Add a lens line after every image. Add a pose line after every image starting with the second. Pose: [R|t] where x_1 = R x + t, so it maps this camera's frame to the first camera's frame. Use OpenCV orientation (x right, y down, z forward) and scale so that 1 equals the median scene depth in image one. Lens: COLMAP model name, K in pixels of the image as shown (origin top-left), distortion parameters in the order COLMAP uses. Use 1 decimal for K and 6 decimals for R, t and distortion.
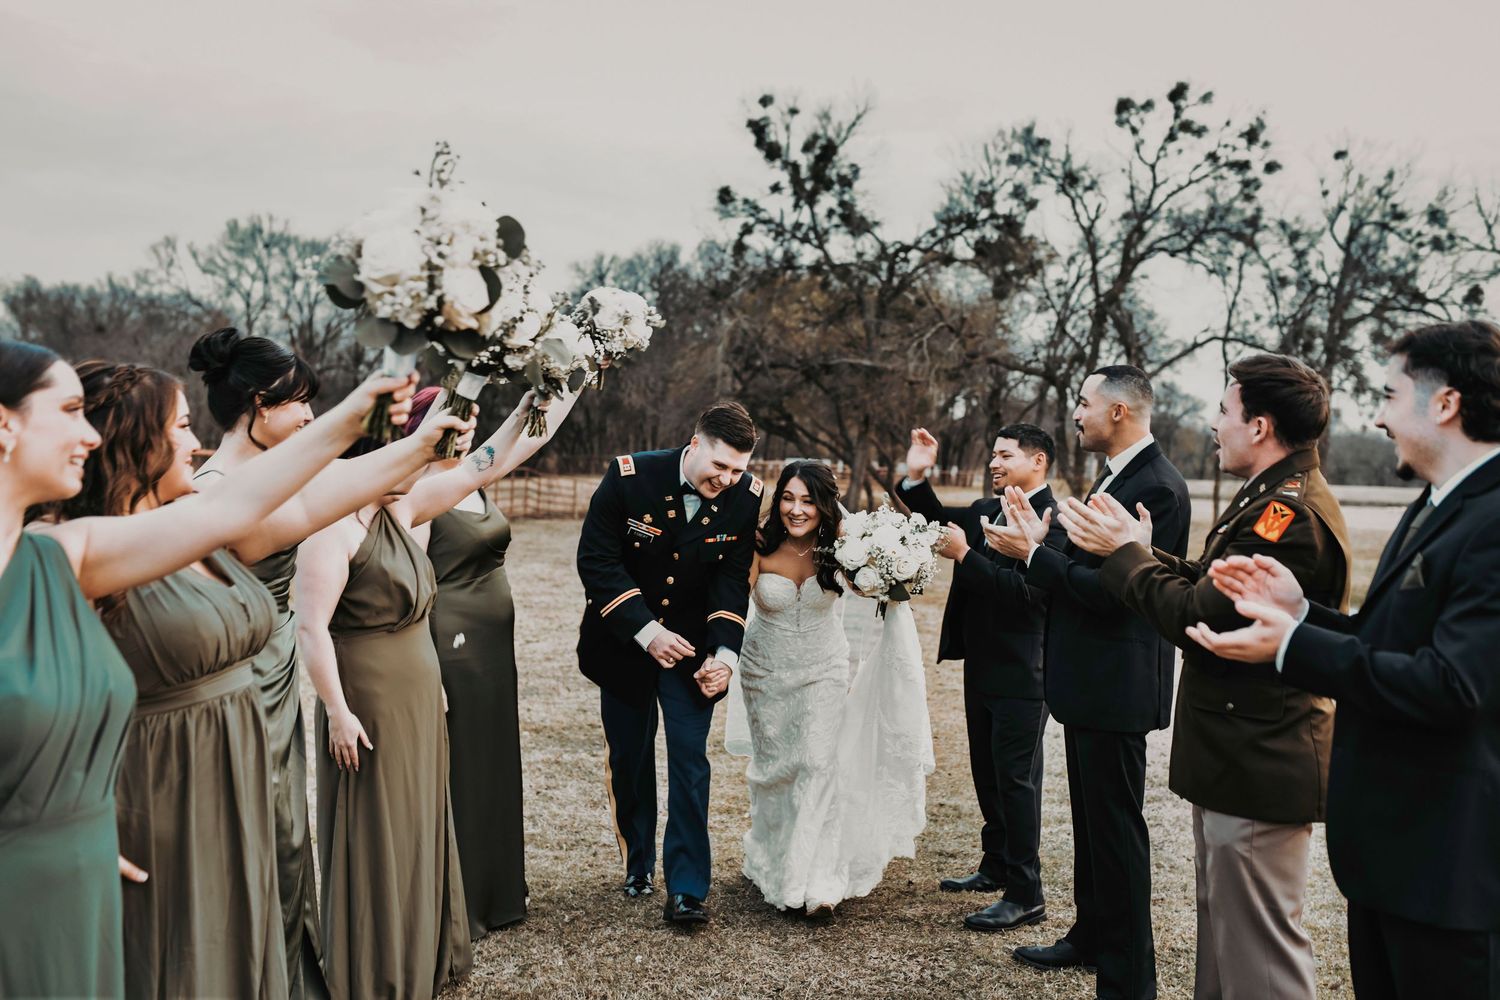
lens RADIAL K [[1451.8, 0, 750.0], [0, 1451.8, 500.0], [0, 0, 1]] dist [-0.033282, 0.027062]
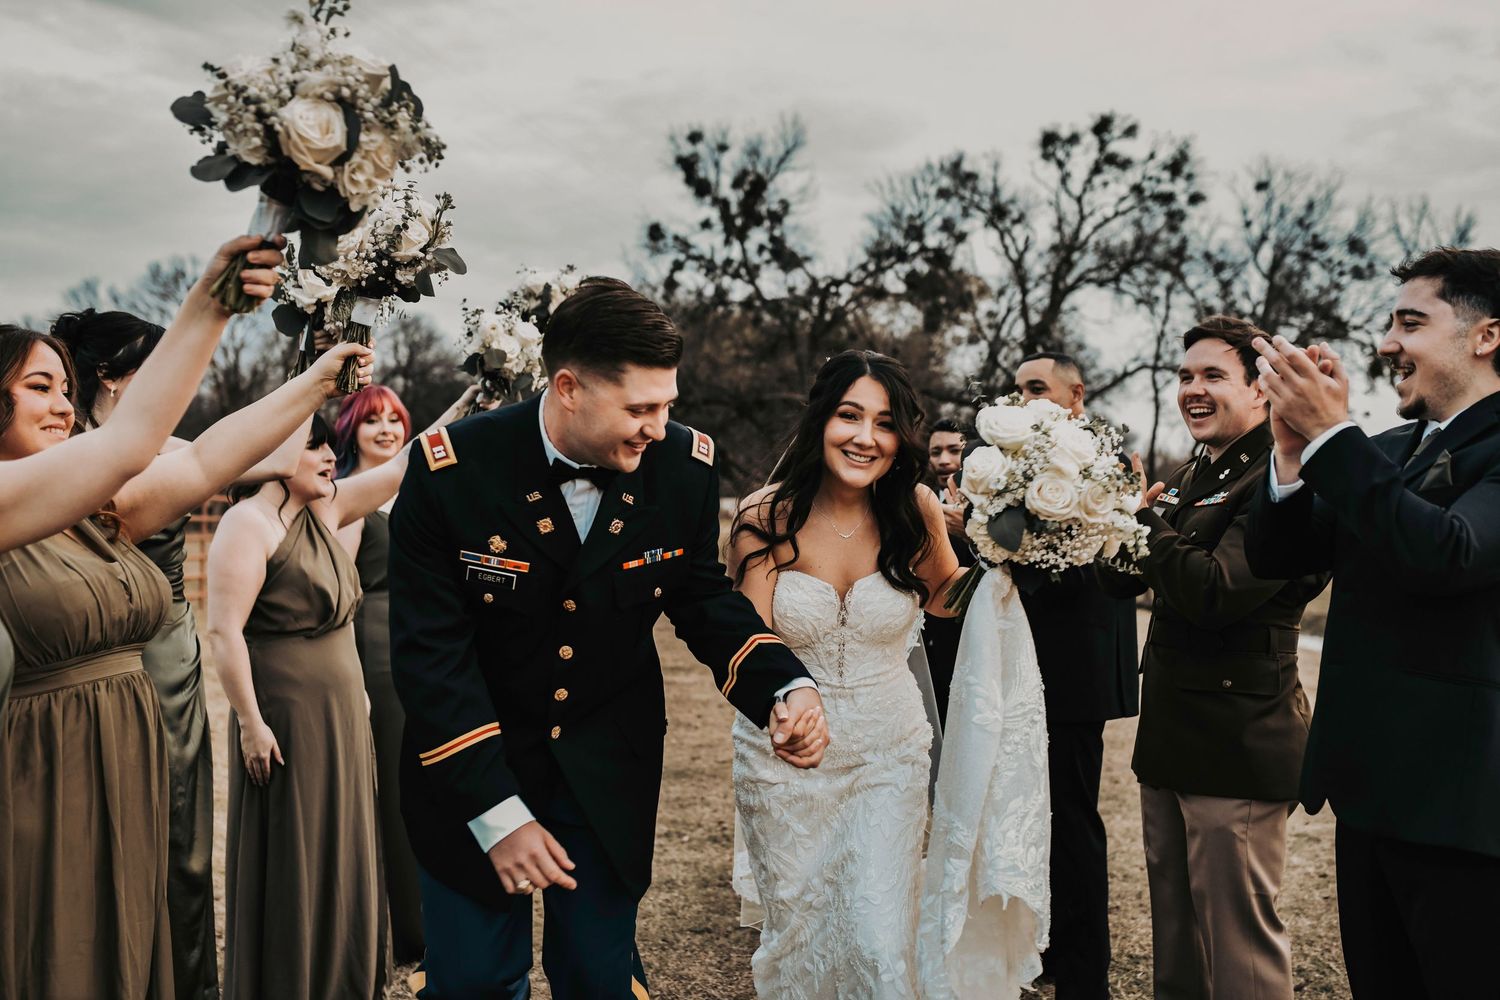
lens RADIAL K [[1454.5, 0, 750.0], [0, 1454.5, 500.0], [0, 0, 1]] dist [-0.037372, 0.040584]
pose [[0.998869, -0.016344, 0.044658, 0.000316], [0.017628, 0.999438, -0.028509, 0.003986], [-0.044167, 0.029264, 0.998595, 0.005593]]
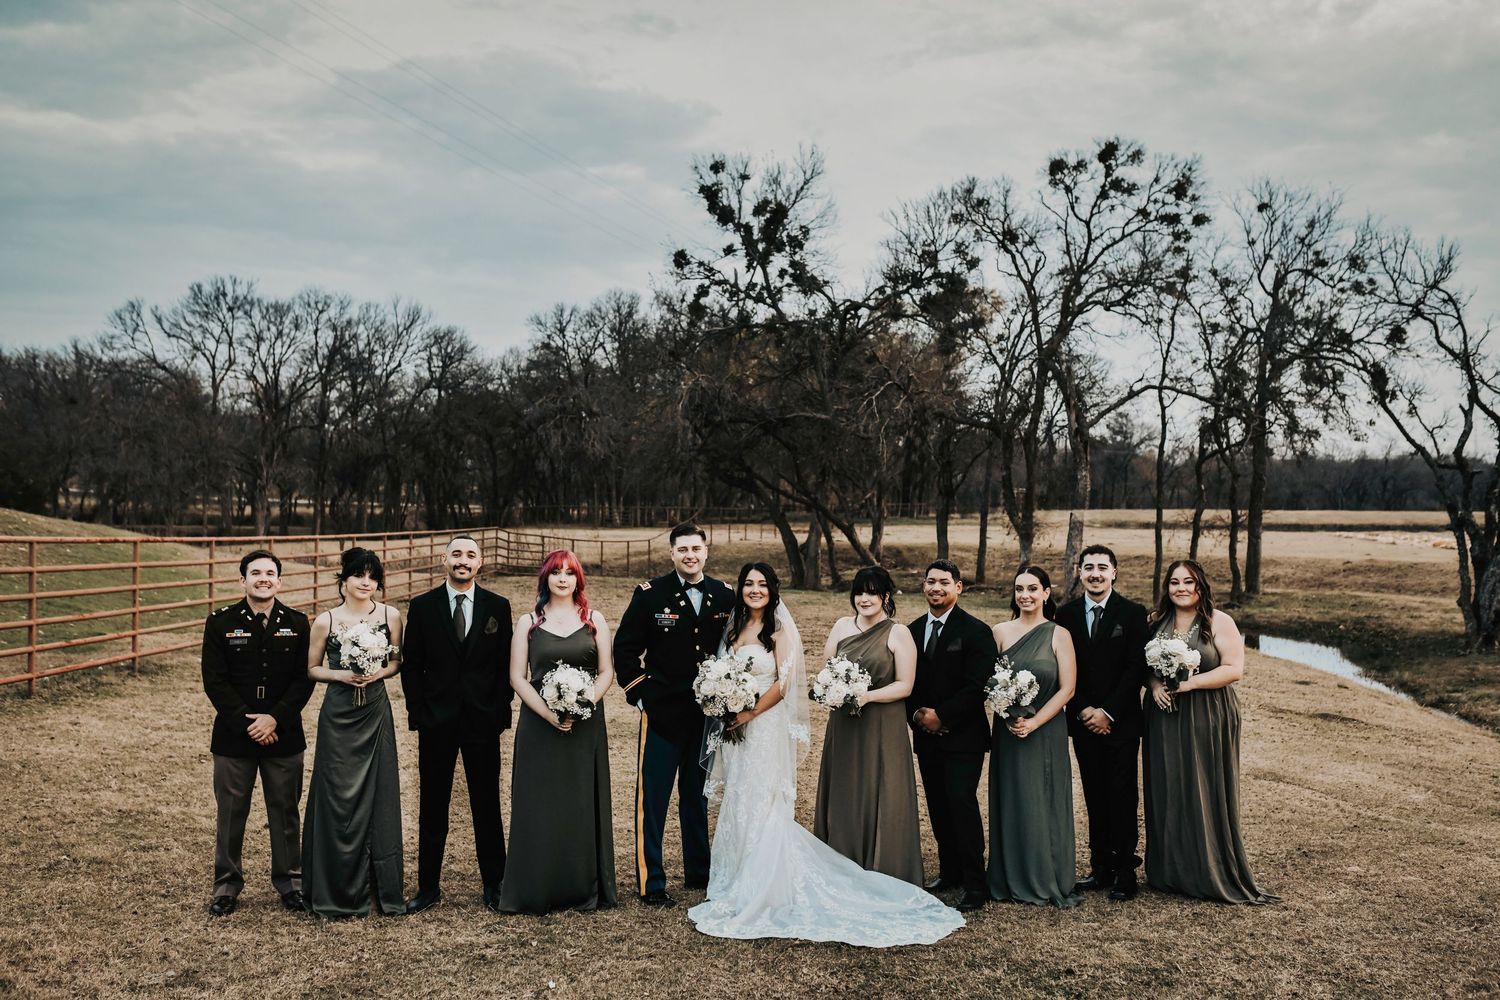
lens RADIAL K [[1454.5, 0, 750.0], [0, 1454.5, 500.0], [0, 0, 1]] dist [-0.037372, 0.040584]
pose [[0.999242, -0.030589, 0.024072, 0.002268], [0.031192, 0.999198, -0.025104, -0.010383], [-0.023284, 0.025836, 0.999395, -0.040452]]
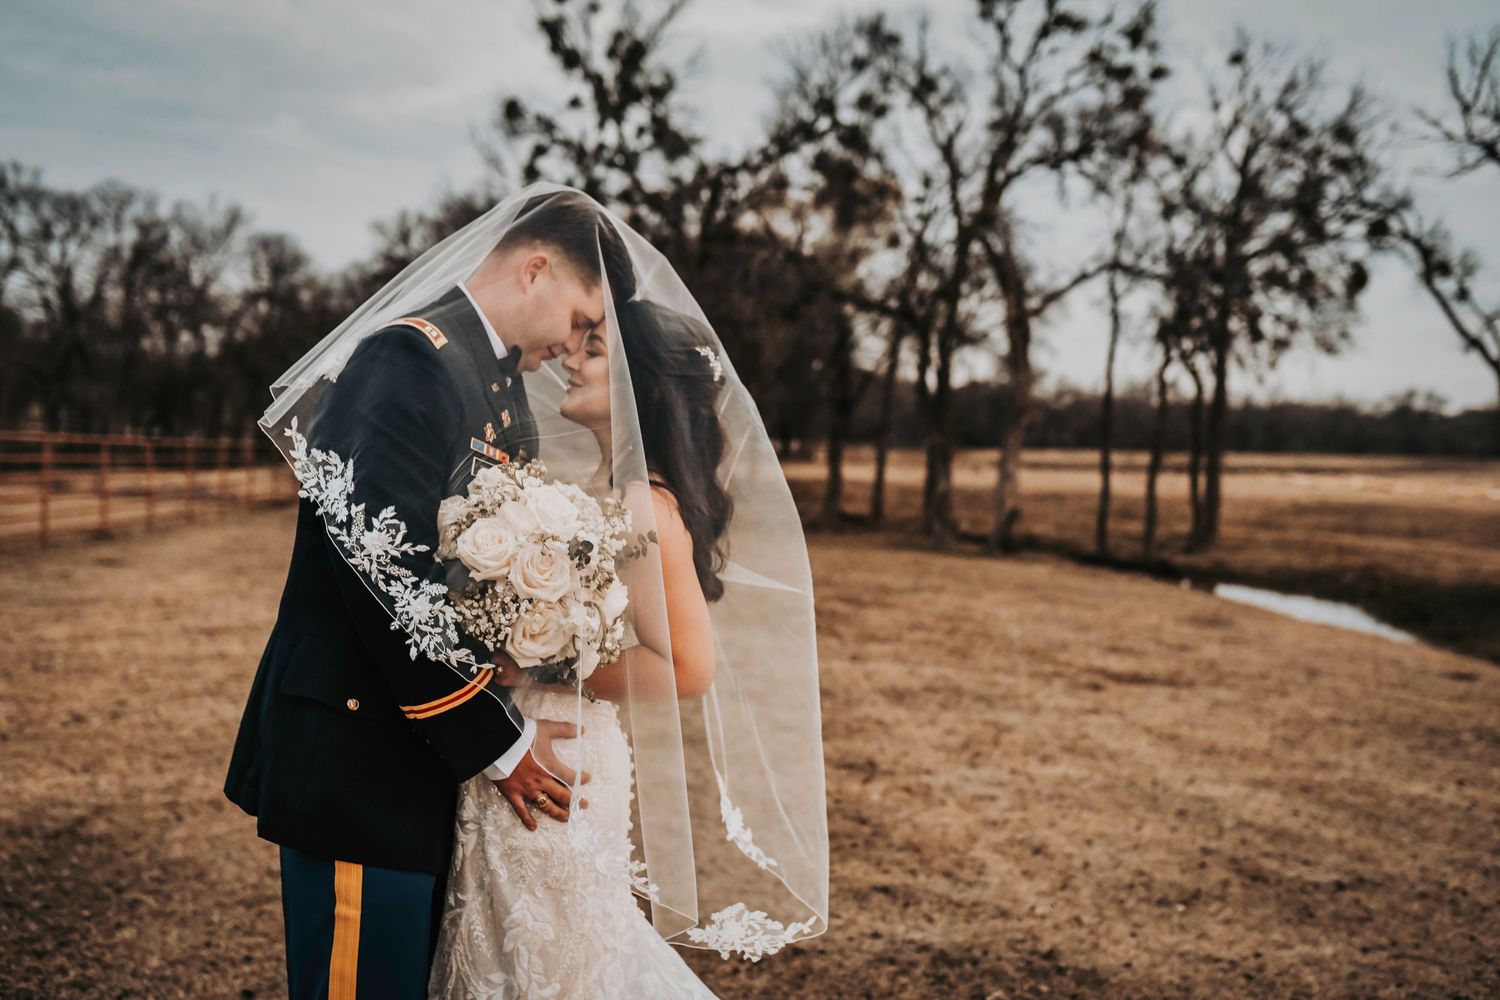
lens RADIAL K [[1451.8, 0, 750.0], [0, 1451.8, 500.0], [0, 0, 1]] dist [-0.033282, 0.027062]
pose [[0.994269, -0.022756, 0.104455, 0.027877], [0.021224, 0.999651, 0.015755, 0.001686], [-0.104777, -0.013448, 0.994405, 0.176192]]
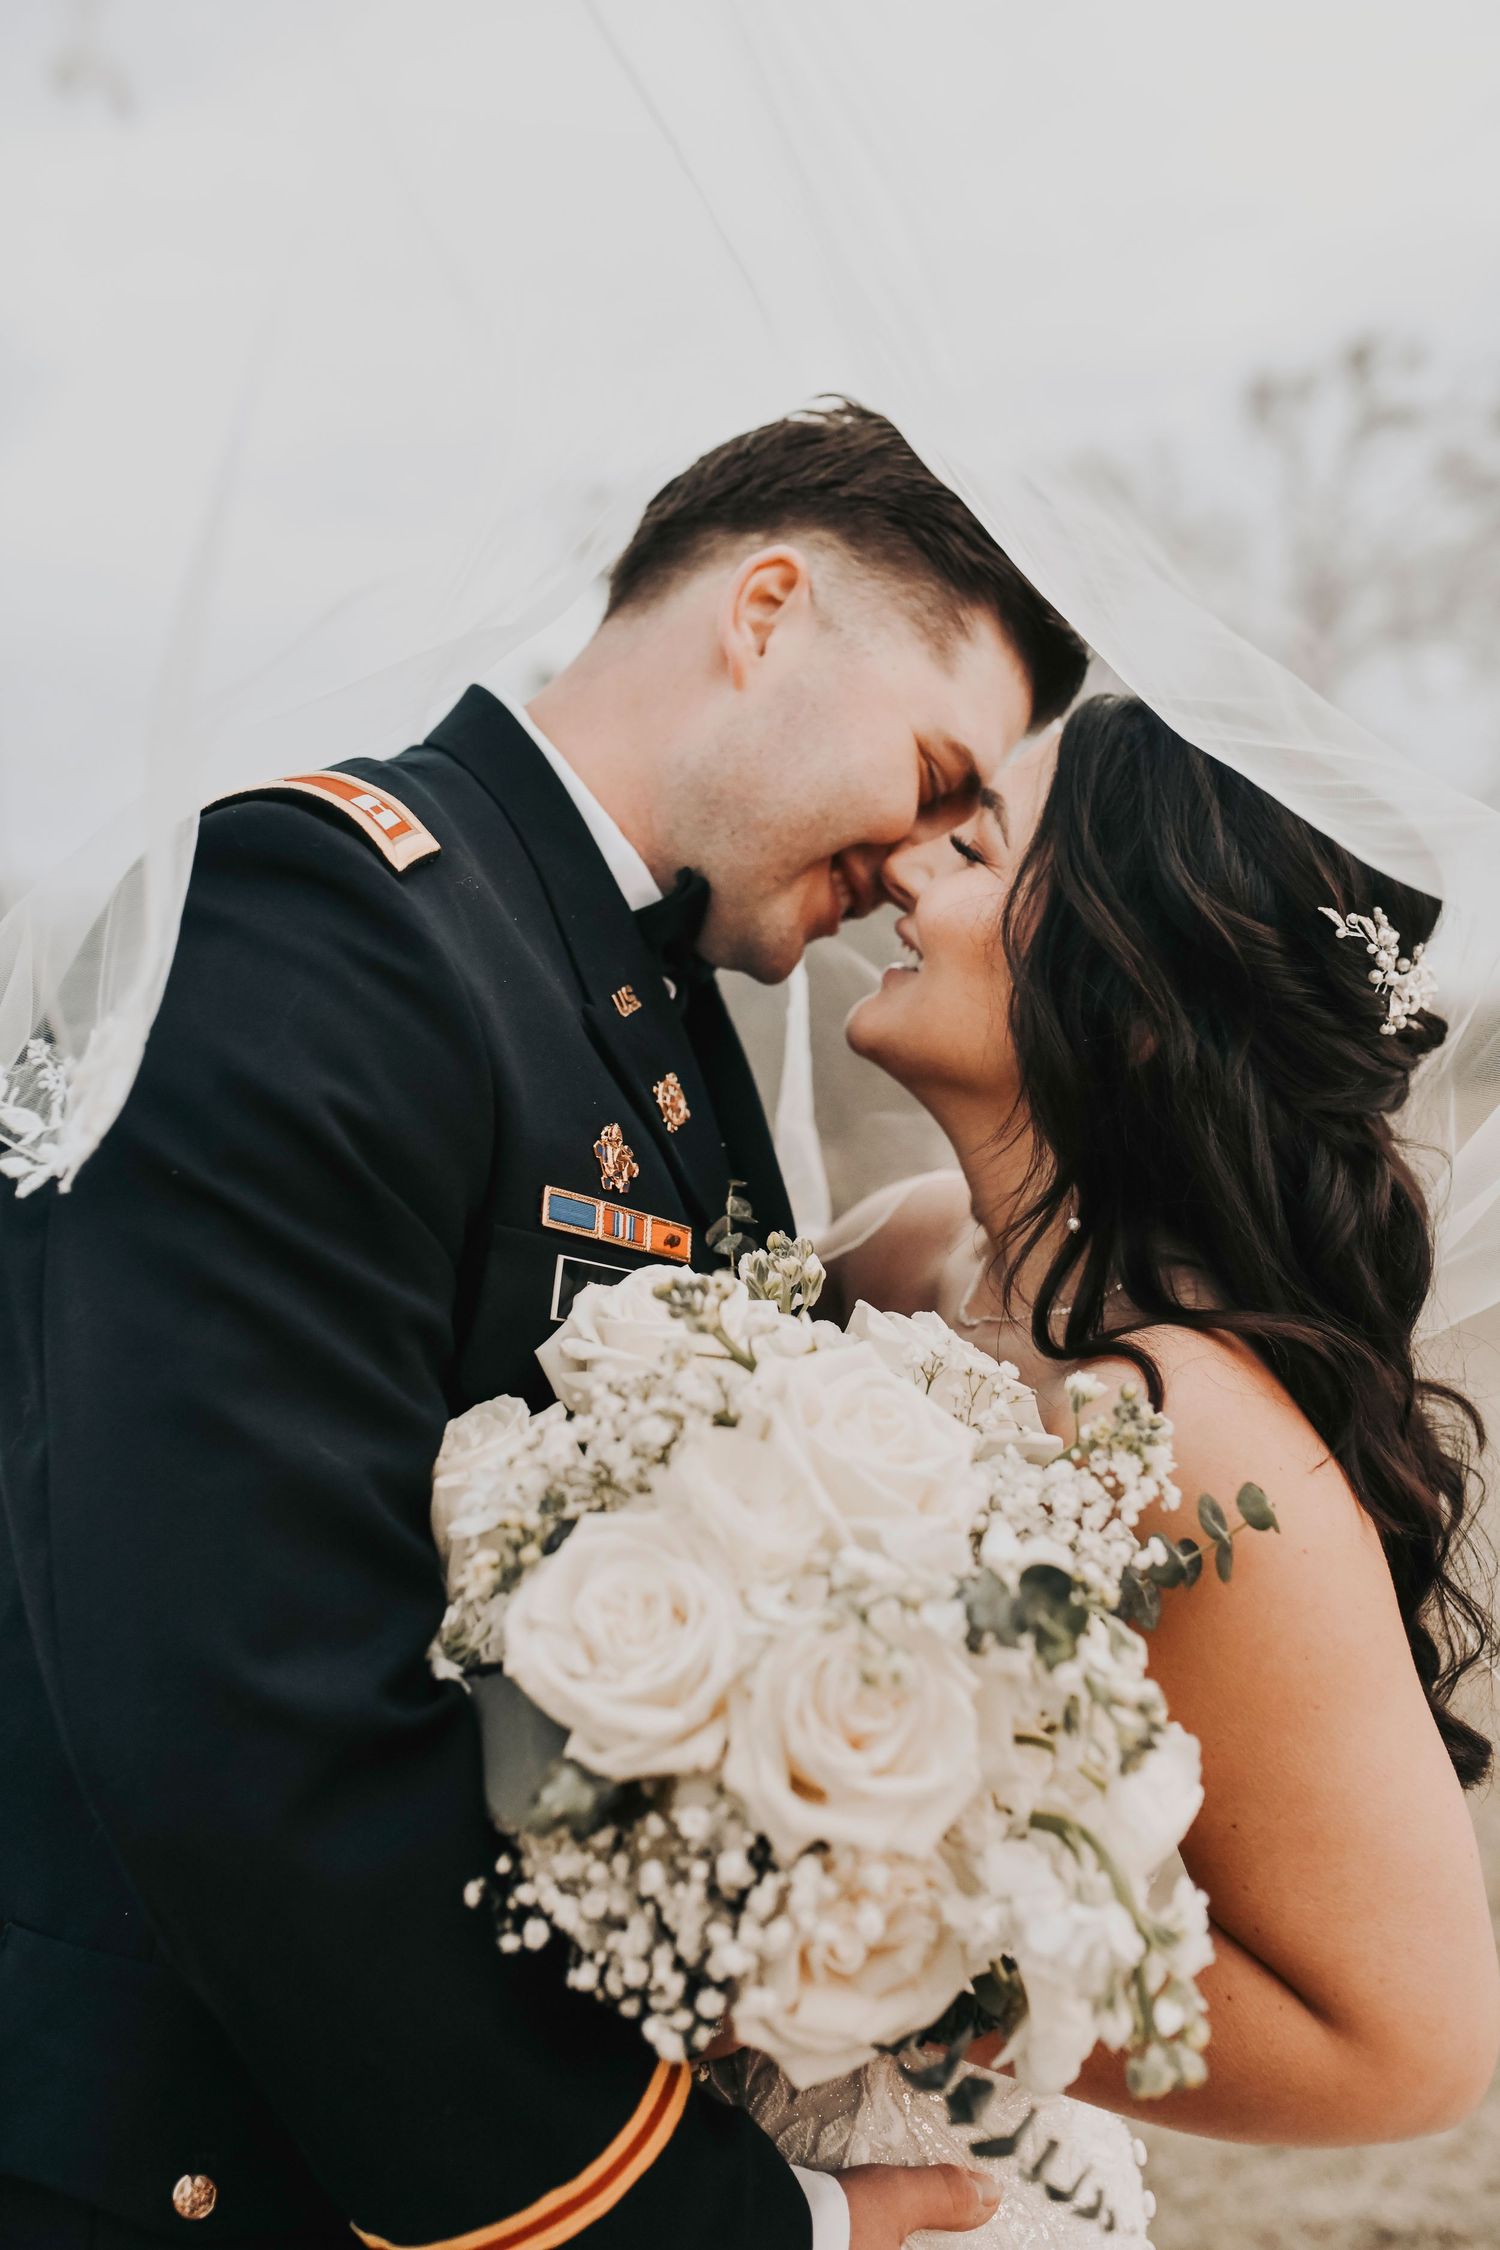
lens RADIAL K [[2133.3, 0, 690.3], [0, 2133.3, 1065.7], [0, 0, 1]] dist [0.047771, 0.003587]
pose [[0.993772, -0.103048, -0.042417, 0.025936], [0.100859, 0.993599, -0.050872, 0.000220], [0.047387, 0.046277, 0.997804, 0.206959]]
